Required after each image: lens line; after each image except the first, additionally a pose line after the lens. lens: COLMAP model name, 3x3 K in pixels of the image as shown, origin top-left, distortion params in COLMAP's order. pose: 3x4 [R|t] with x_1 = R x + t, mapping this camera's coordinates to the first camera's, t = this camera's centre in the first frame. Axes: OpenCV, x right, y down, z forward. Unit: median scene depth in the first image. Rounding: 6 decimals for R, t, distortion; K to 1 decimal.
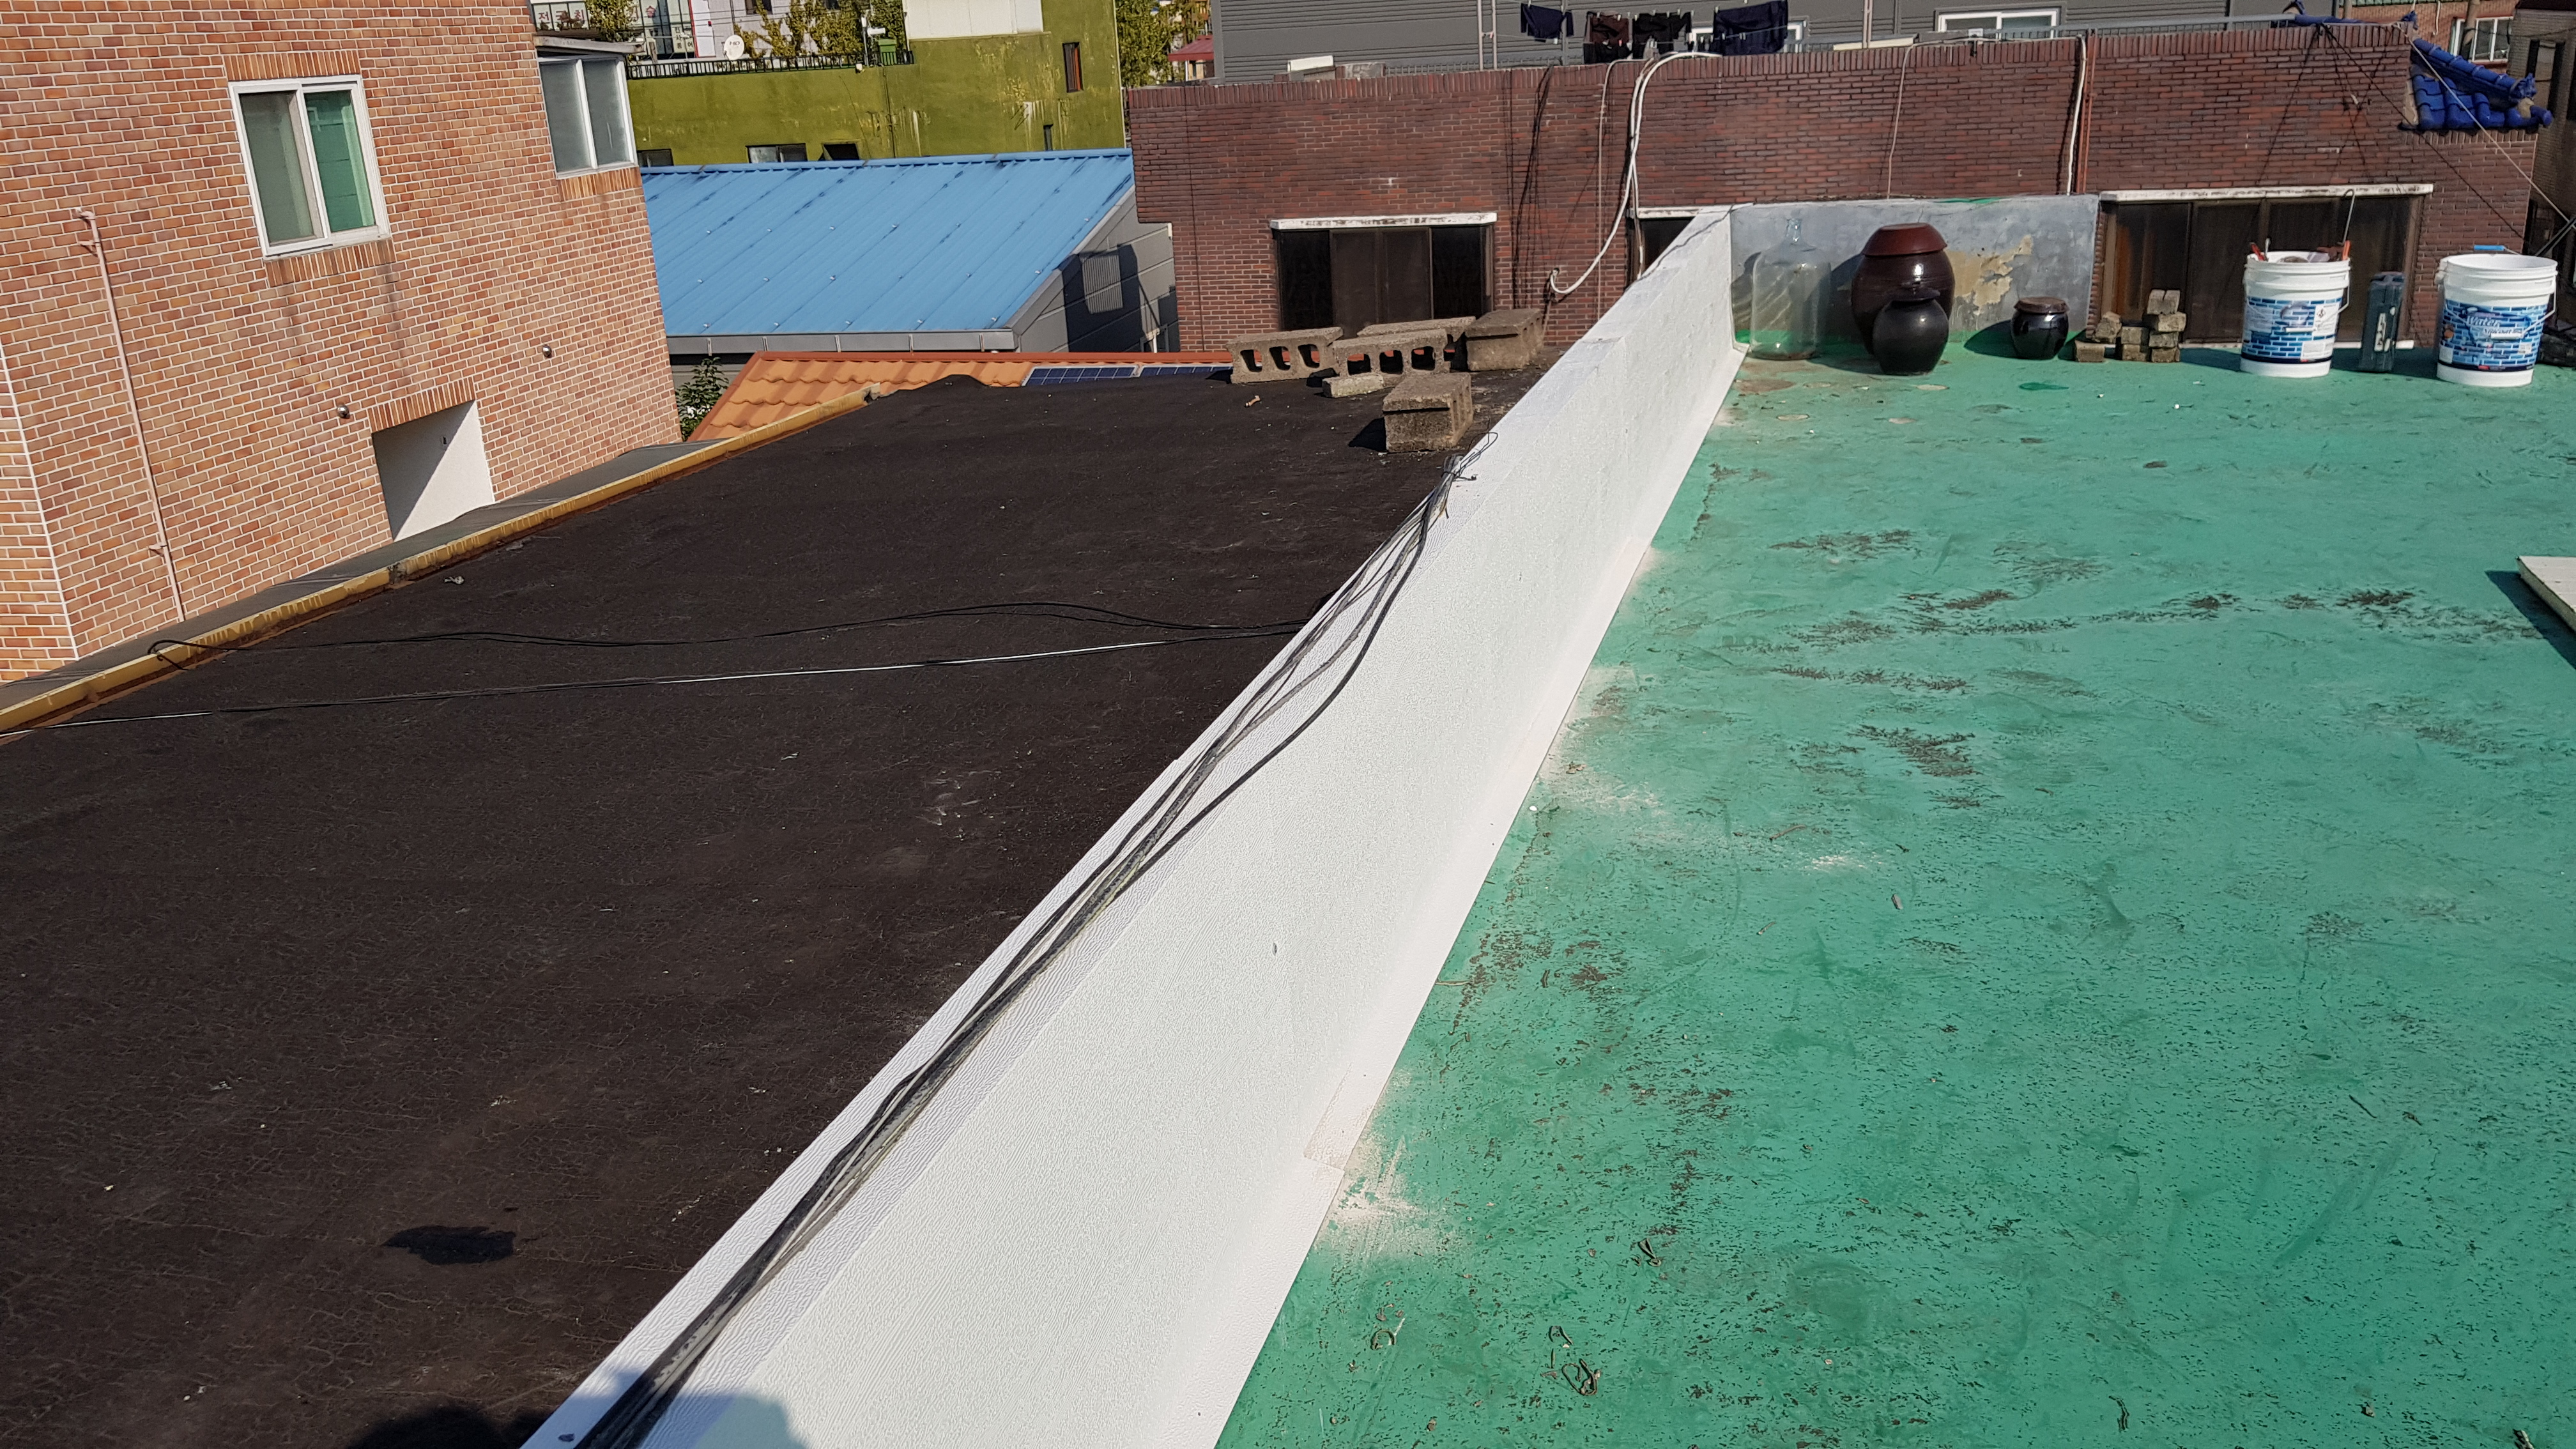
lens RADIAL K [[2025.8, 0, 1270.1], [0, 2025.8, 746.1], [0, 0, 1]] dist [0.068664, -0.093486]
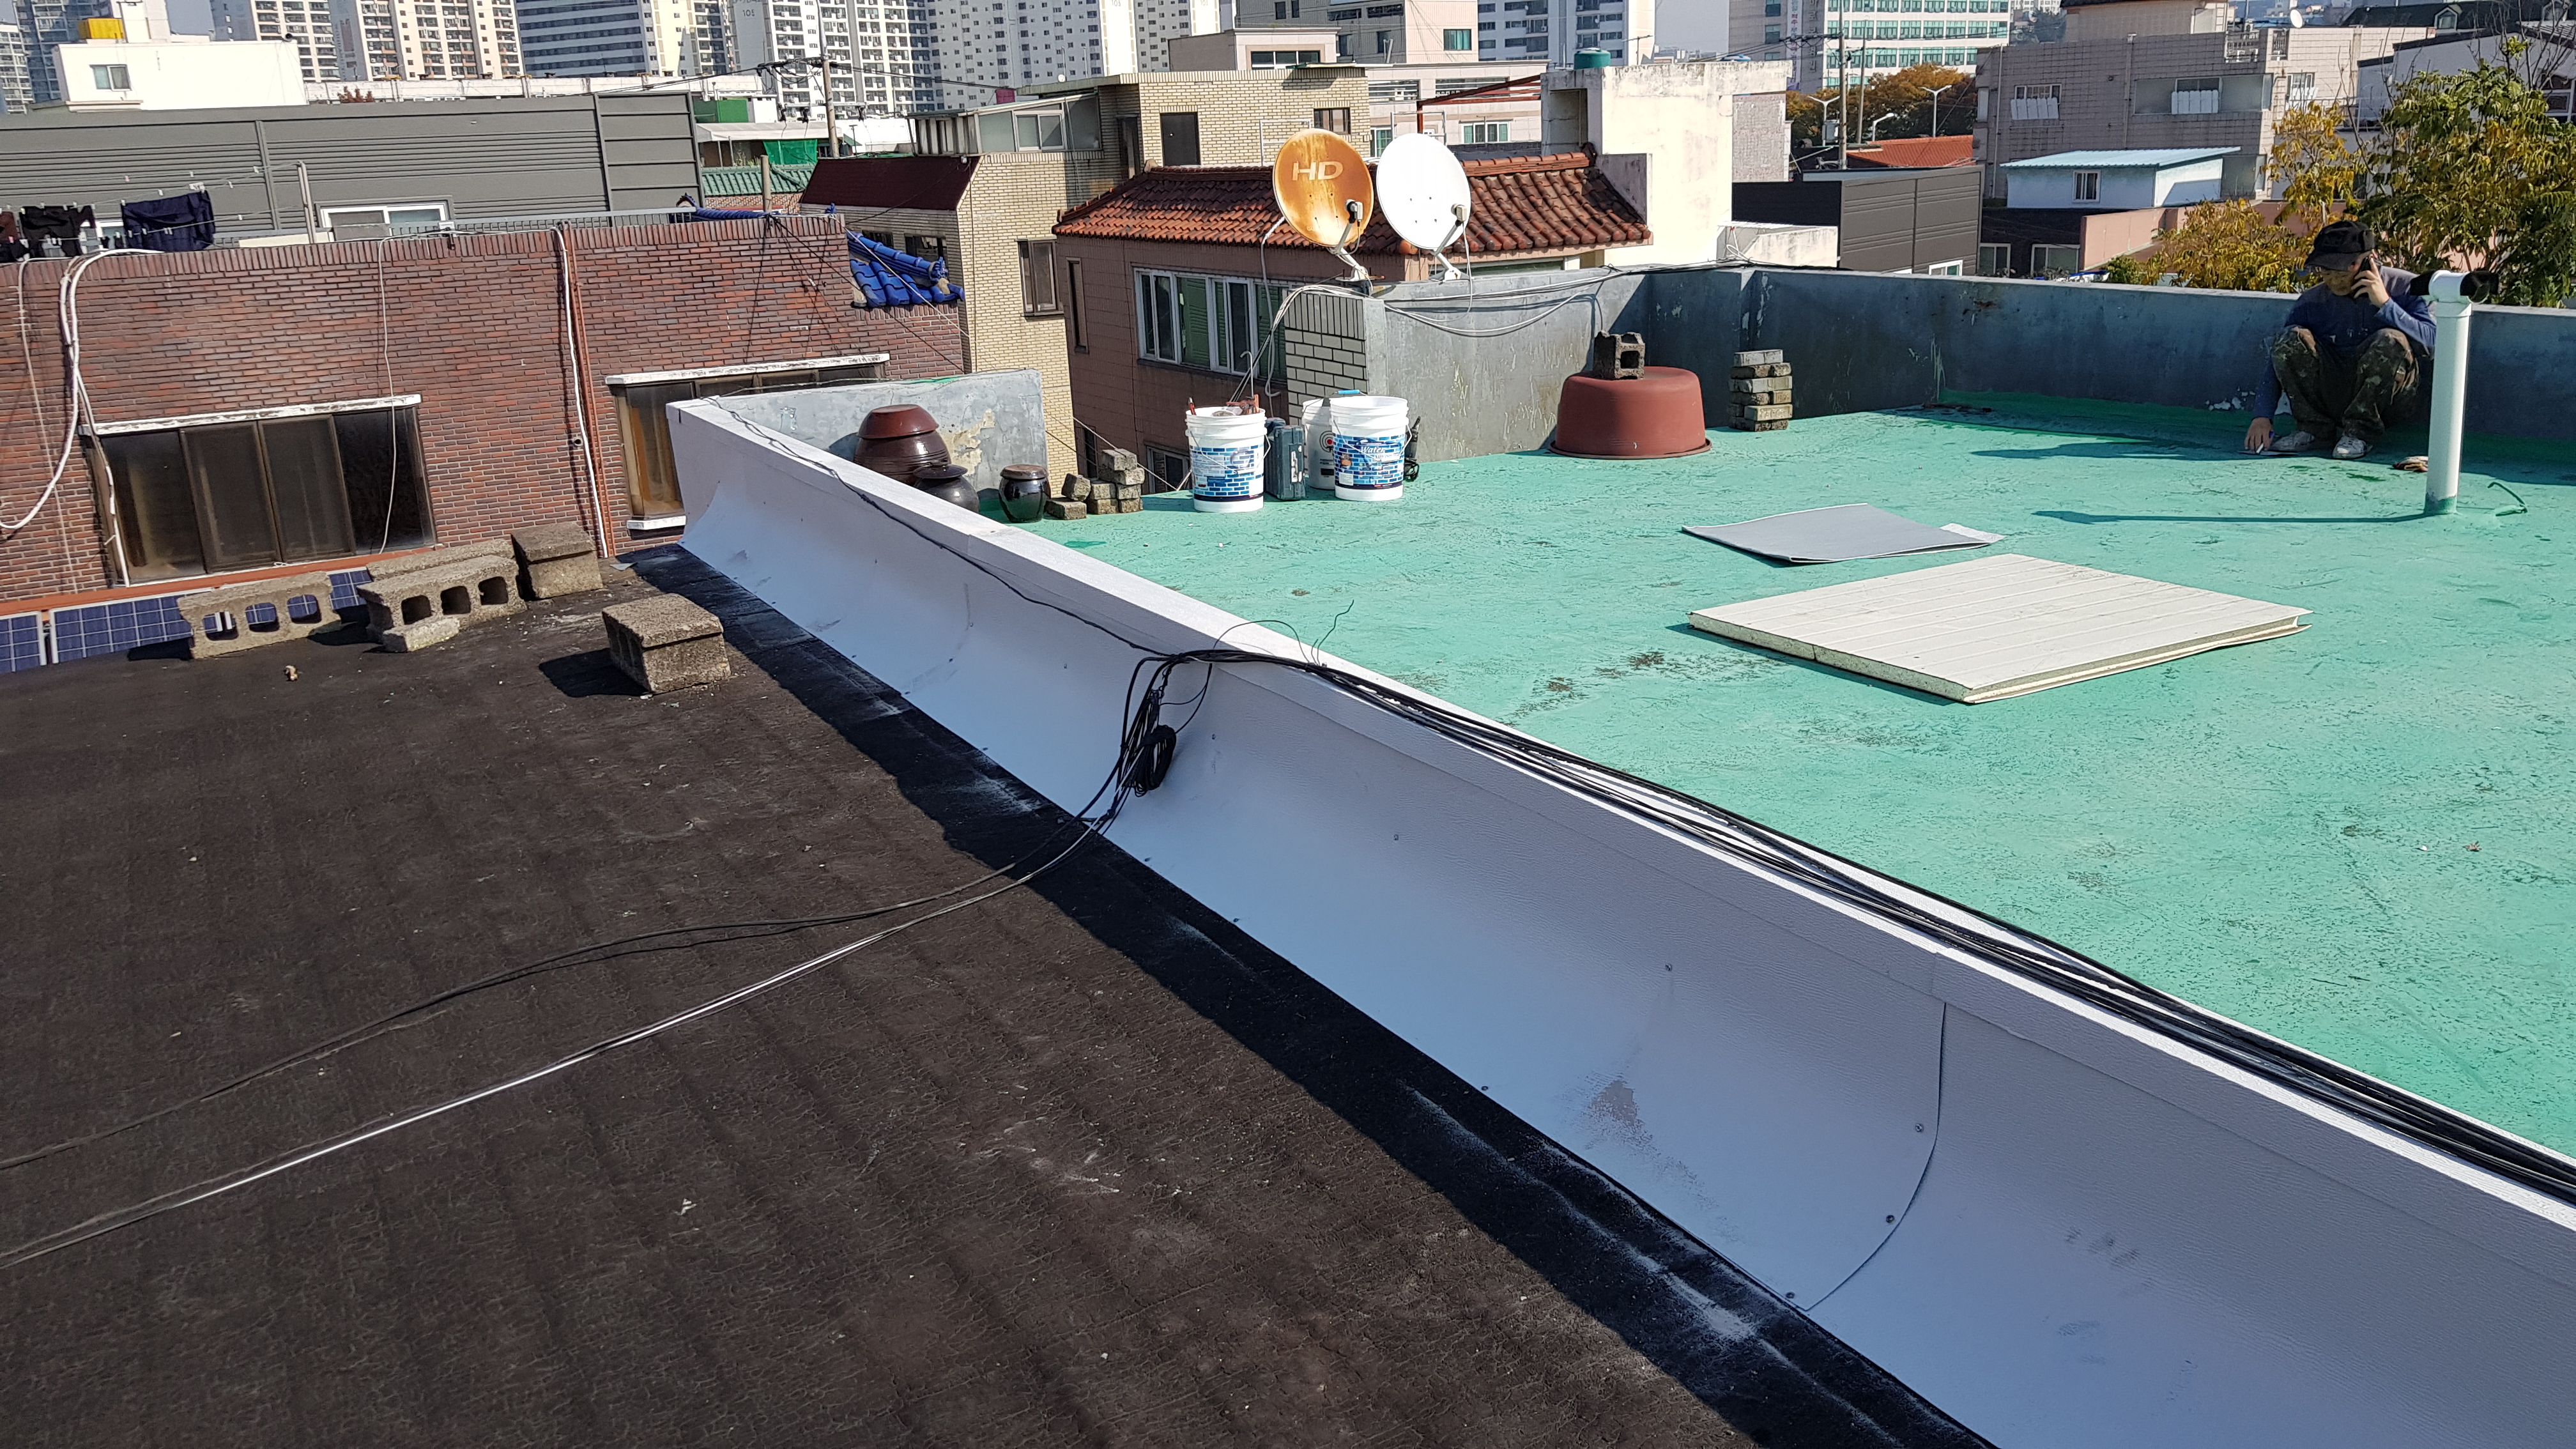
lens RADIAL K [[2025.8, 0, 1299.8], [0, 2025.8, 735.0], [0, 0, 1]] dist [0.068664, -0.093486]
pose [[0.687914, -0.186076, 0.701534, -0.309793], [0.249306, 0.968346, 0.012379, -0.061131], [-0.681631, 0.166381, 0.712528, 0.170530]]
